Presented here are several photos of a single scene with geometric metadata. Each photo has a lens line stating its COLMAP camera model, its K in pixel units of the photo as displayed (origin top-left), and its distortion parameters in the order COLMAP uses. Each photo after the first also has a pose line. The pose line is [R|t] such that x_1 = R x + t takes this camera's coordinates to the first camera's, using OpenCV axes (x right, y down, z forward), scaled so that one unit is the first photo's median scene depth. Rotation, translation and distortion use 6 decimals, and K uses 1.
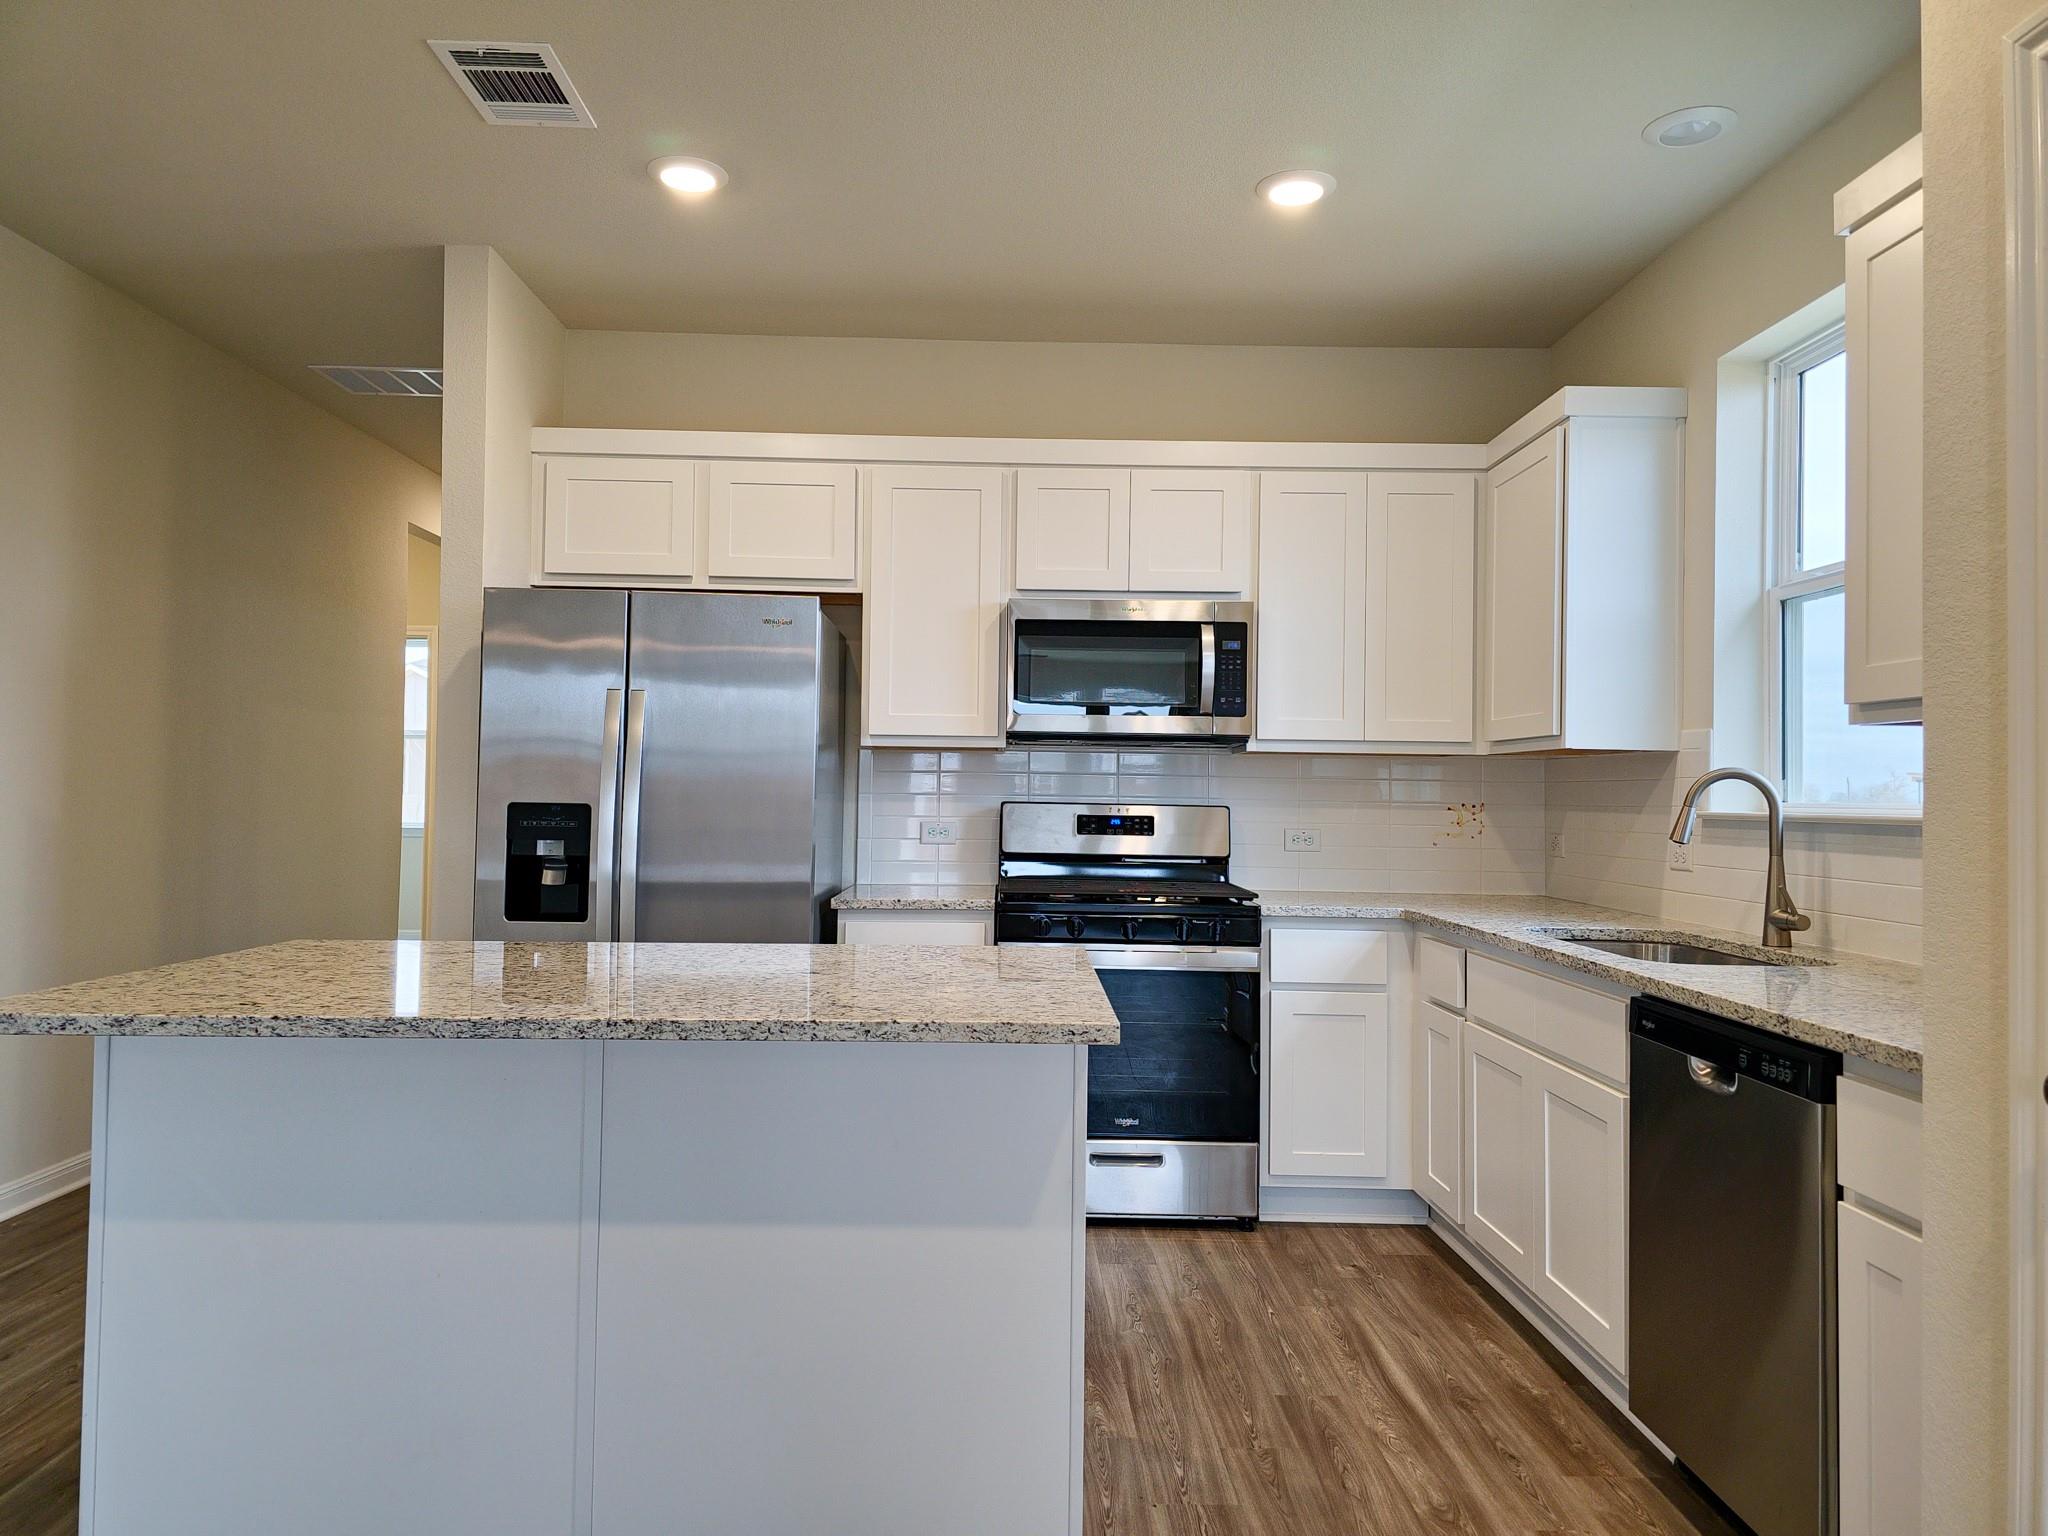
lens RADIAL K [[1375.5, 0, 1016.6], [0, 1375.5, 757.2], [0, 0, 1]] dist [0.079793, -0.086343]
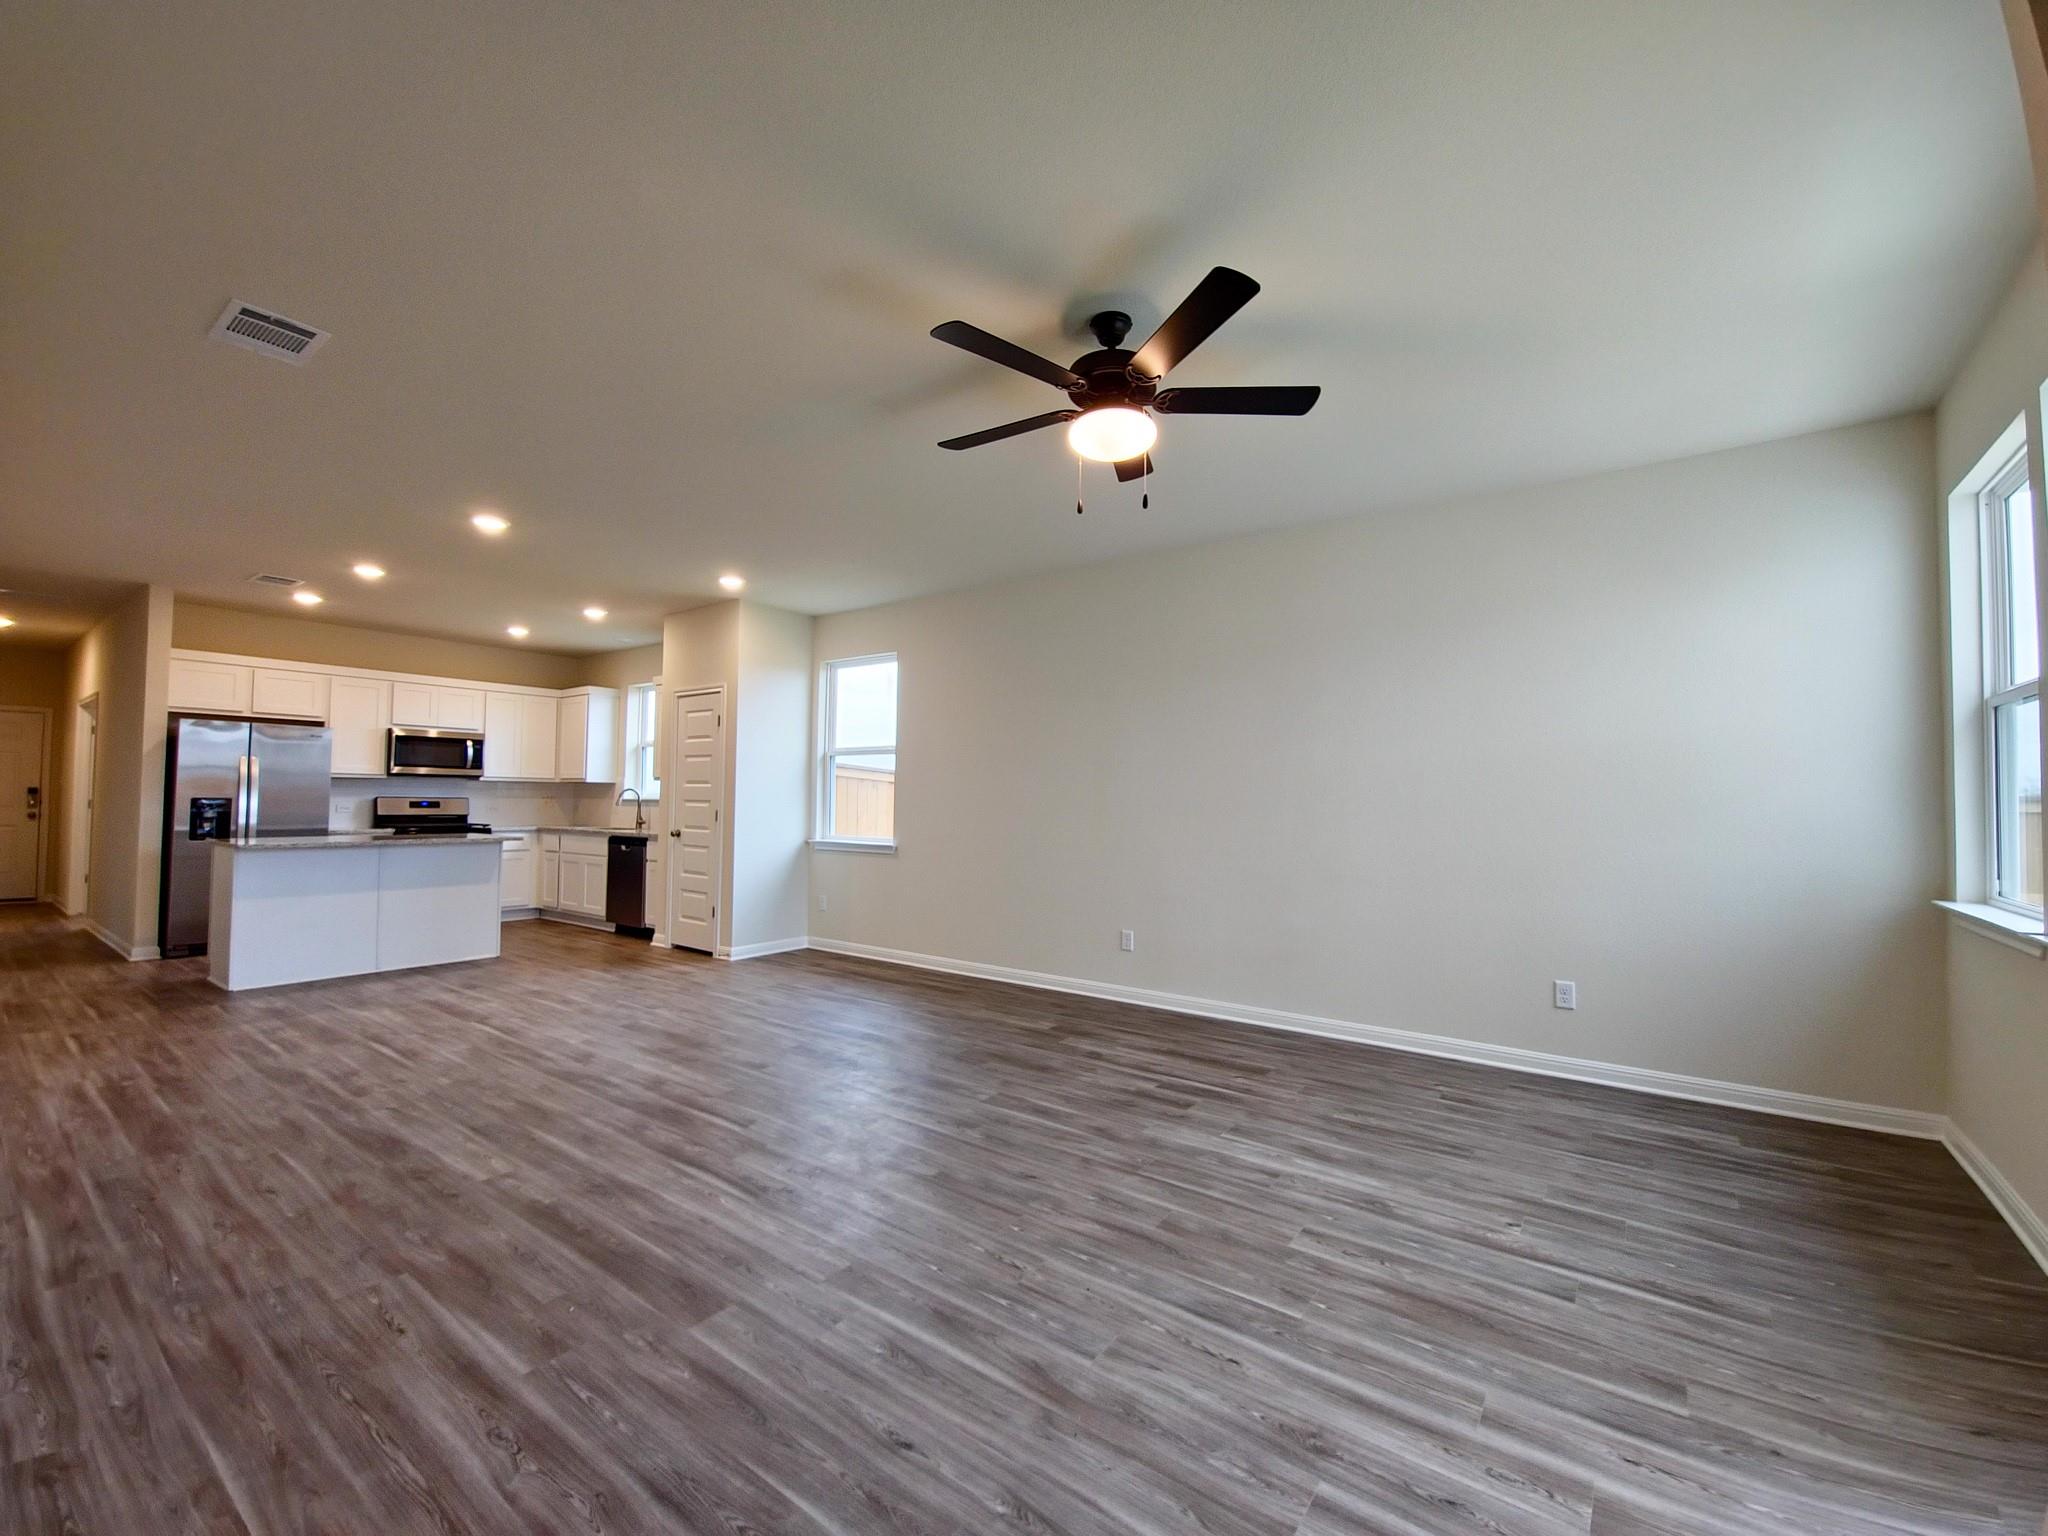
lens RADIAL K [[836.6, 0, 1025.8], [0, 836.6, 772.2], [0, 0, 1]] dist [0.010260, -0.007788]
pose [[0.605782, 0.018068, 0.795426, -0.624545], [-0.022494, 0.999731, -0.005577, -0.041975], [-0.795313, -0.014514, 0.606026, -1.191596]]
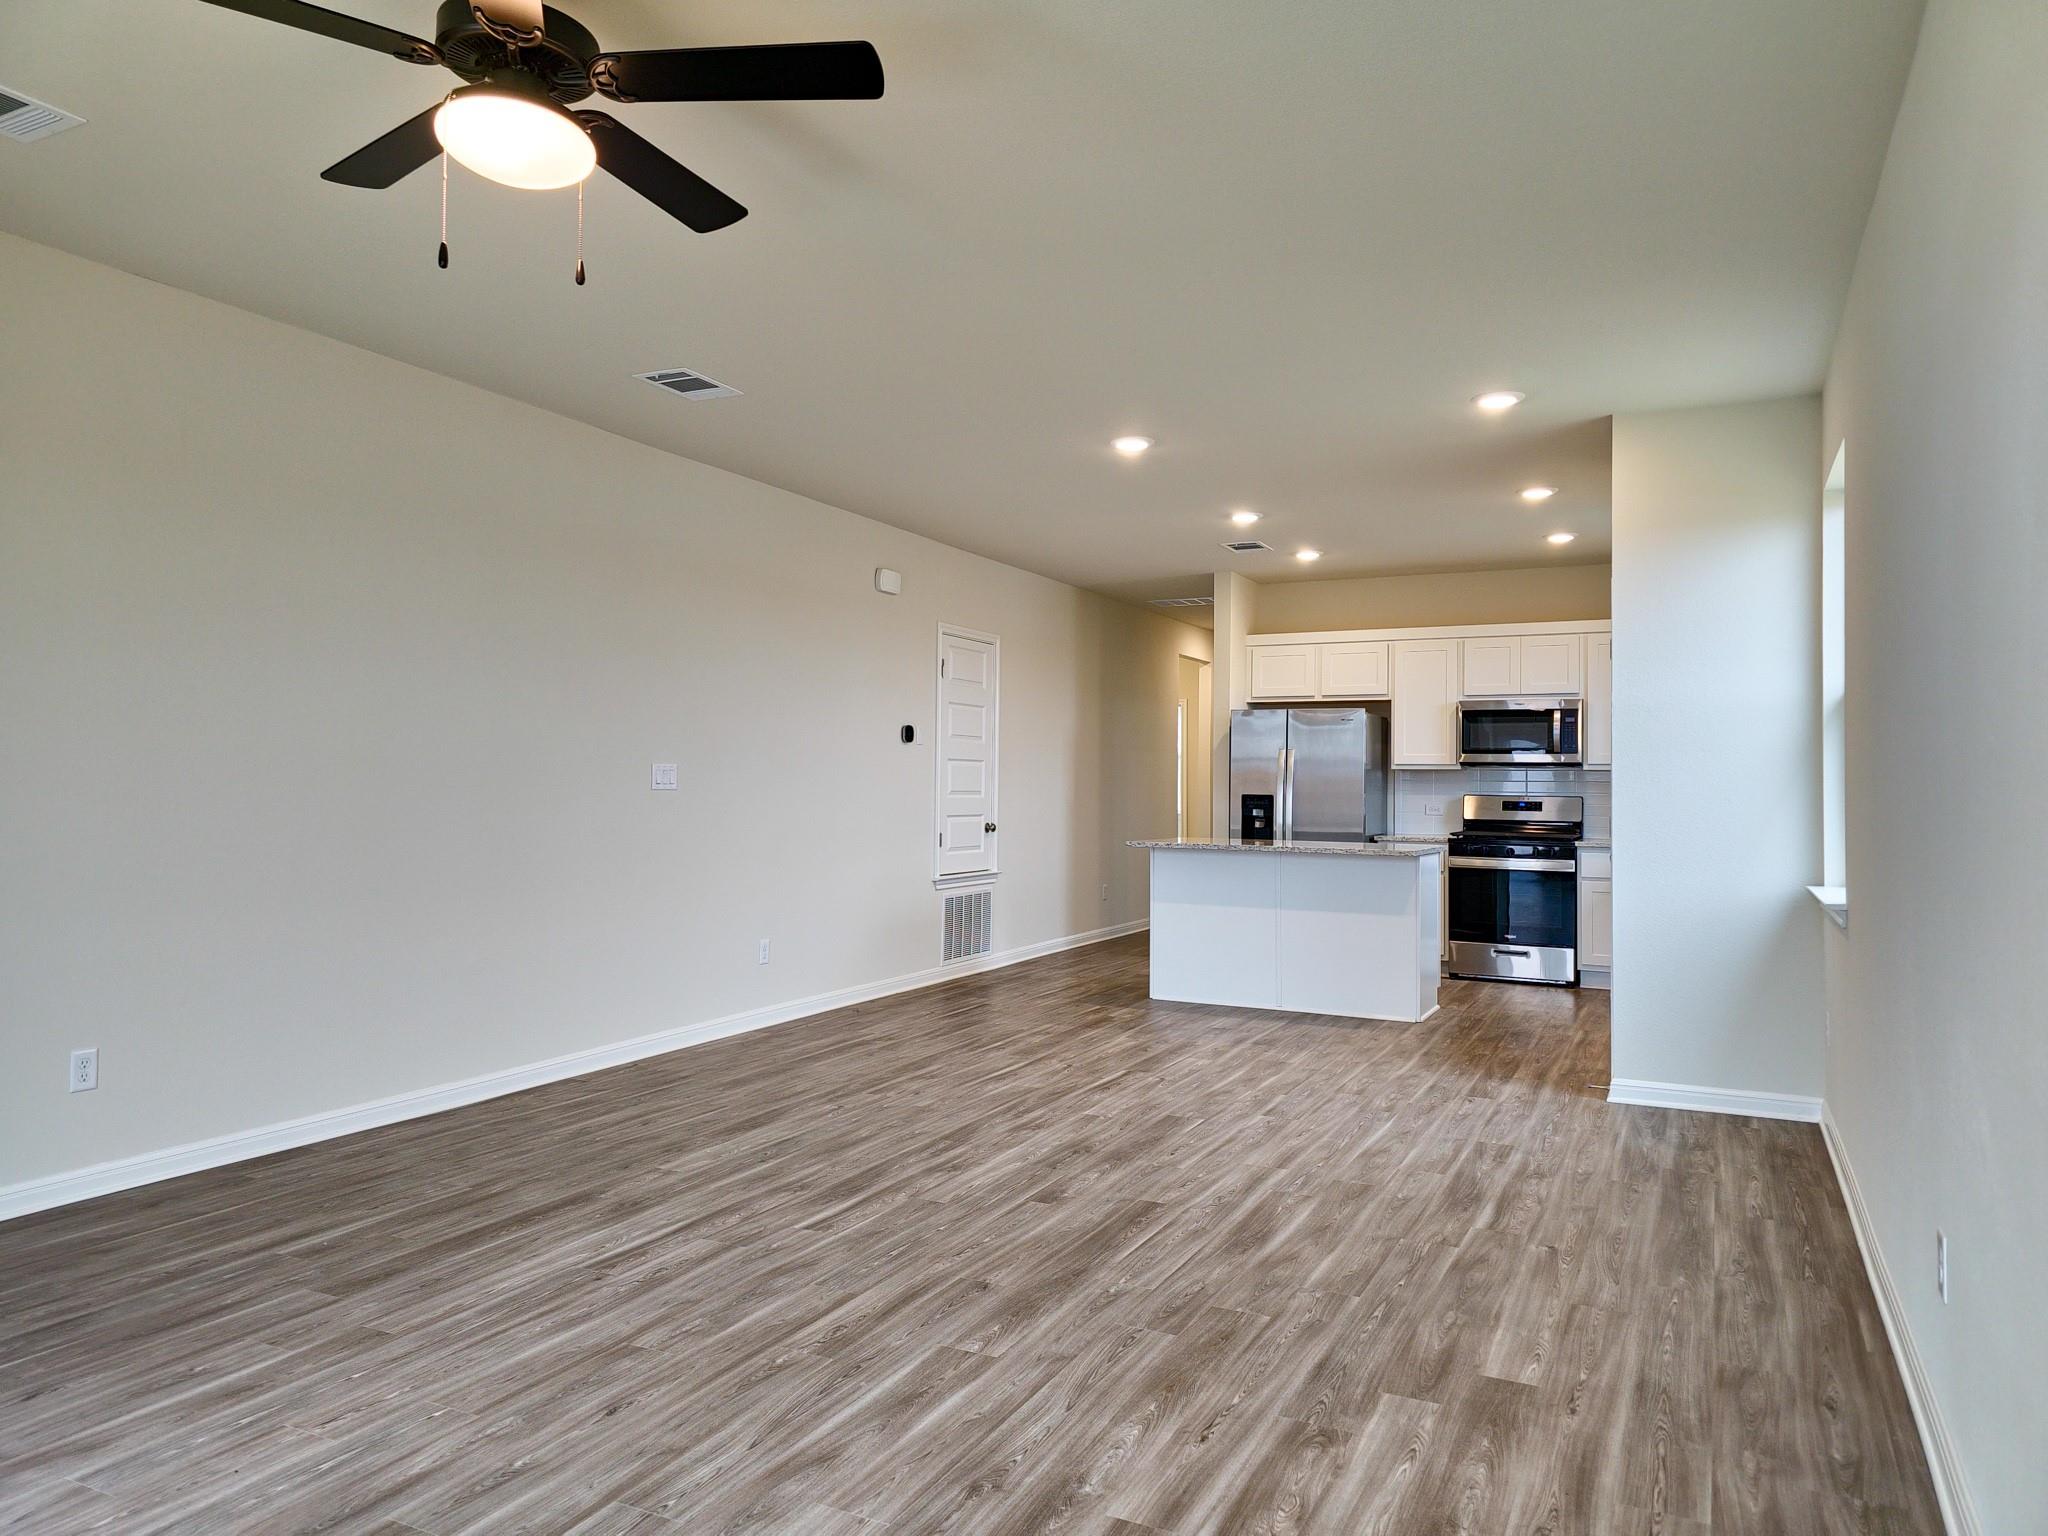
lens RADIAL K [[1375.5, 0, 1016.6], [0, 1375.5, 757.2], [0, 0, 1]] dist [0.079793, -0.086343]
pose [[0.890389, -0.015269, -0.454945, 0.375353], [0.015256, 0.999877, -0.003700, -0.029465], [0.454945, -0.003646, 0.890512, -1.296375]]
